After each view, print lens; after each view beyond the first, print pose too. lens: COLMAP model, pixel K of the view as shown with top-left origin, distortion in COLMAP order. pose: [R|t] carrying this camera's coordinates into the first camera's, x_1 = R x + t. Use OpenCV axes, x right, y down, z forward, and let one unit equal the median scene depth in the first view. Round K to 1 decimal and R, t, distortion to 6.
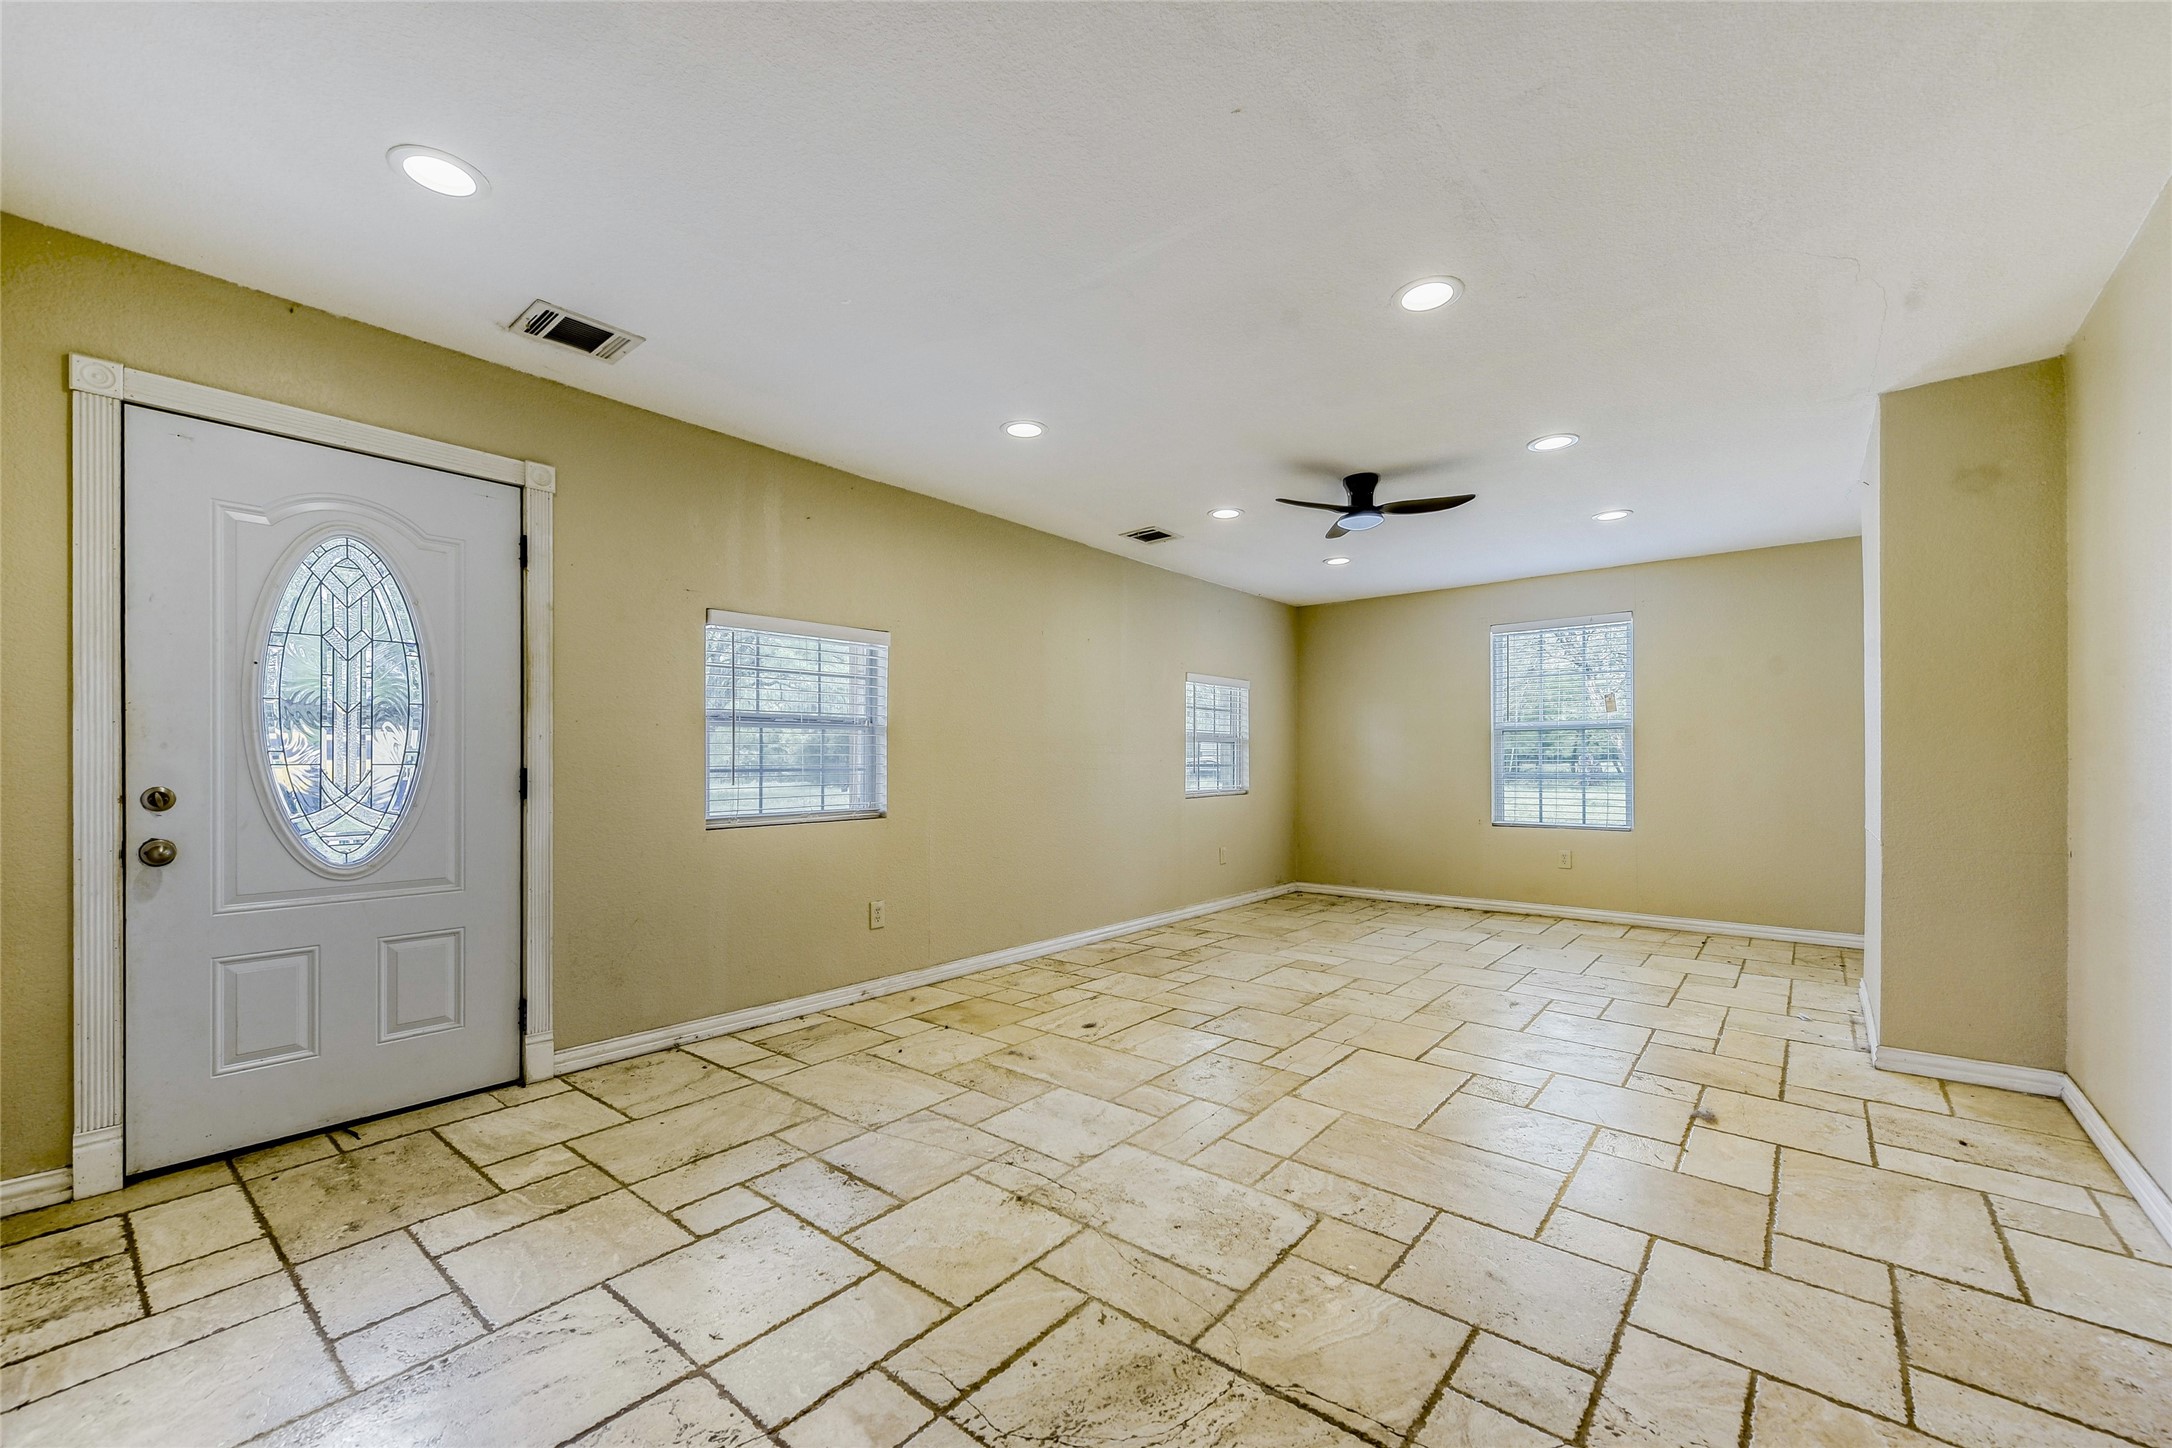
lens RADIAL K [[868.0, 0, 1097.0], [0, 868.0, 742.4], [0, 0, 1]] dist [0.005912, -0.001396]
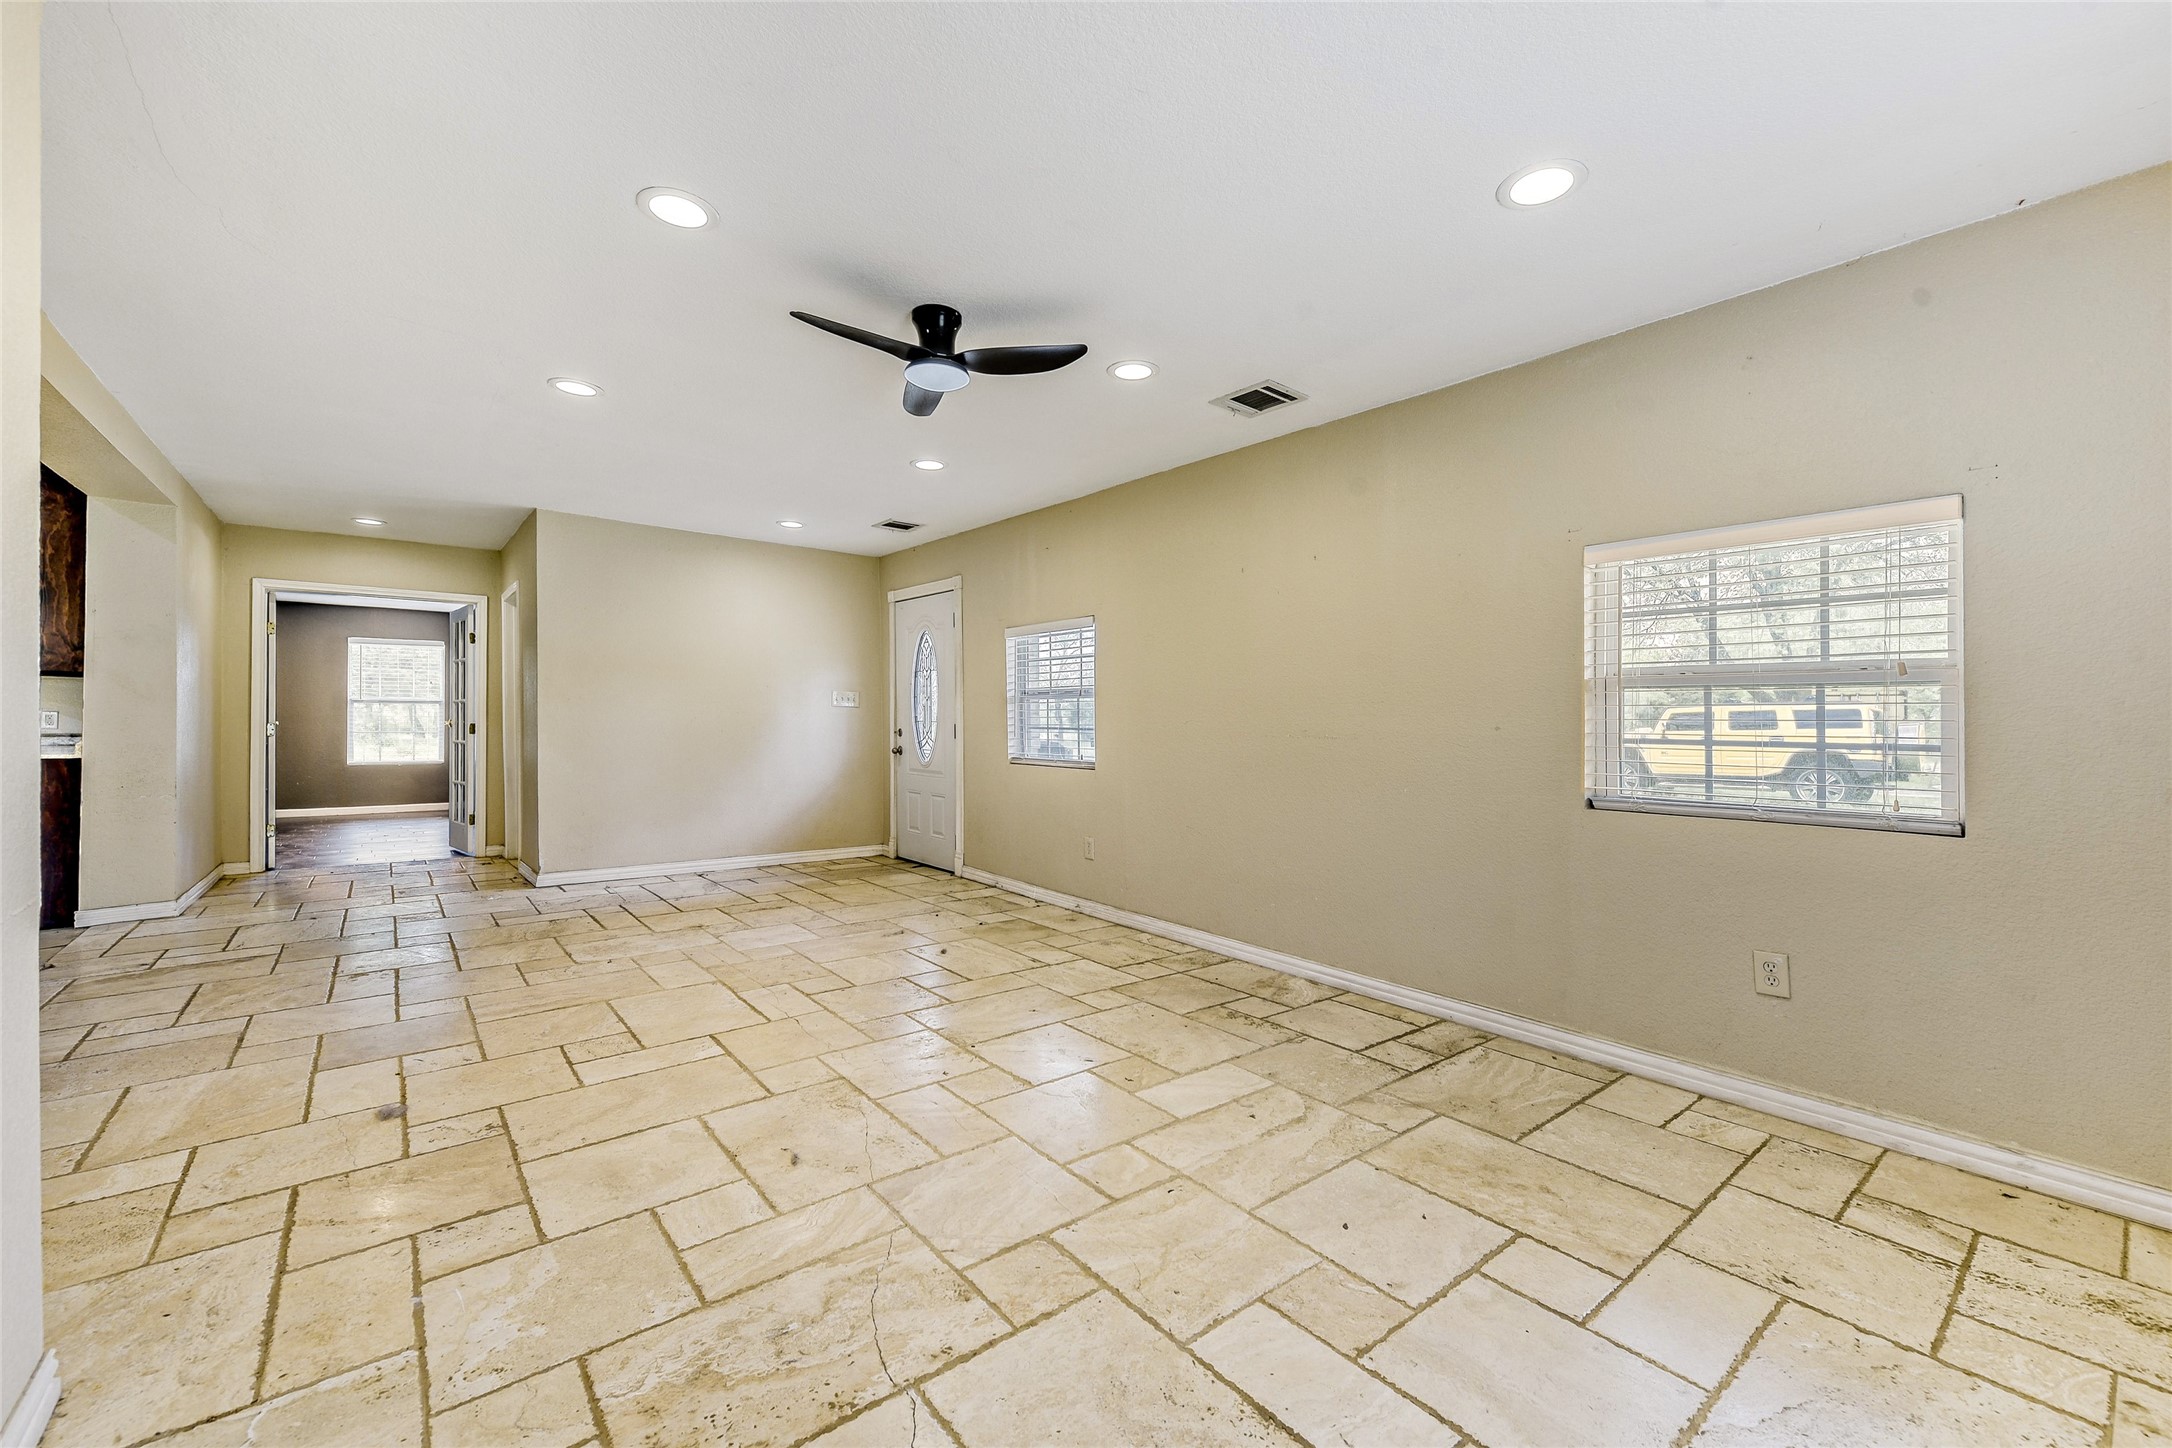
lens RADIAL K [[868.0, 0, 1091.8], [0, 868.0, 719.8], [0, 0, 1]] dist [0.005912, -0.001396]
pose [[-0.196354, -0.003361, -0.980527, 1.097231], [0.006893, 0.999965, -0.004808, 0.026480], [0.980509, -0.007703, -0.196323, 1.439755]]
